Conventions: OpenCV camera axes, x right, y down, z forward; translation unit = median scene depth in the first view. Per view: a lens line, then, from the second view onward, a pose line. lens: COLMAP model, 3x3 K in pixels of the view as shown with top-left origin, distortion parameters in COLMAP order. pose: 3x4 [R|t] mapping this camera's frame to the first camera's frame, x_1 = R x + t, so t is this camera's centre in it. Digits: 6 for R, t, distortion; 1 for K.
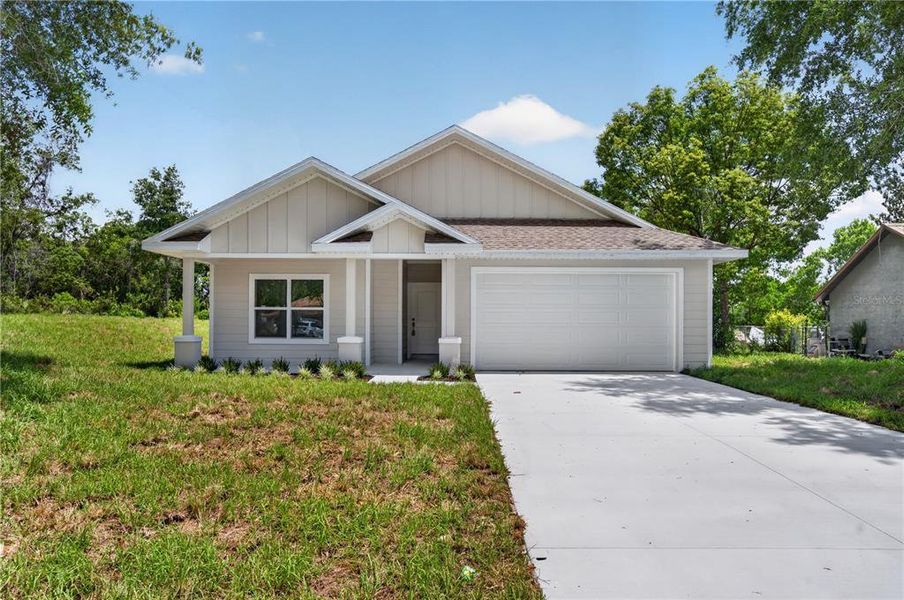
lens RADIAL K [[411.7, 0, 452.0], [0, 411.7, 300.0], [0, 0, 1]] dist [0.001037, 0.000624]
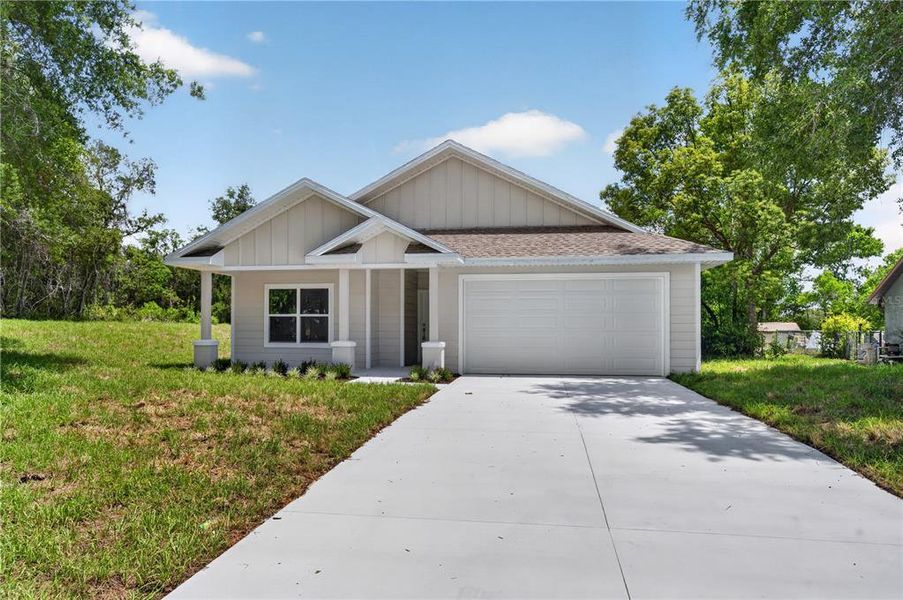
lens RADIAL K [[402.0, 0, 450.3], [0, 402.0, 303.6], [0, 0, 1]] dist [0.001607, 0.000377]
pose [[0.994313, -0.009611, -0.106059, 0.135168], [0.008931, 0.999936, -0.006884, 0.000334], [0.106119, 0.005898, 0.994336, -0.021826]]
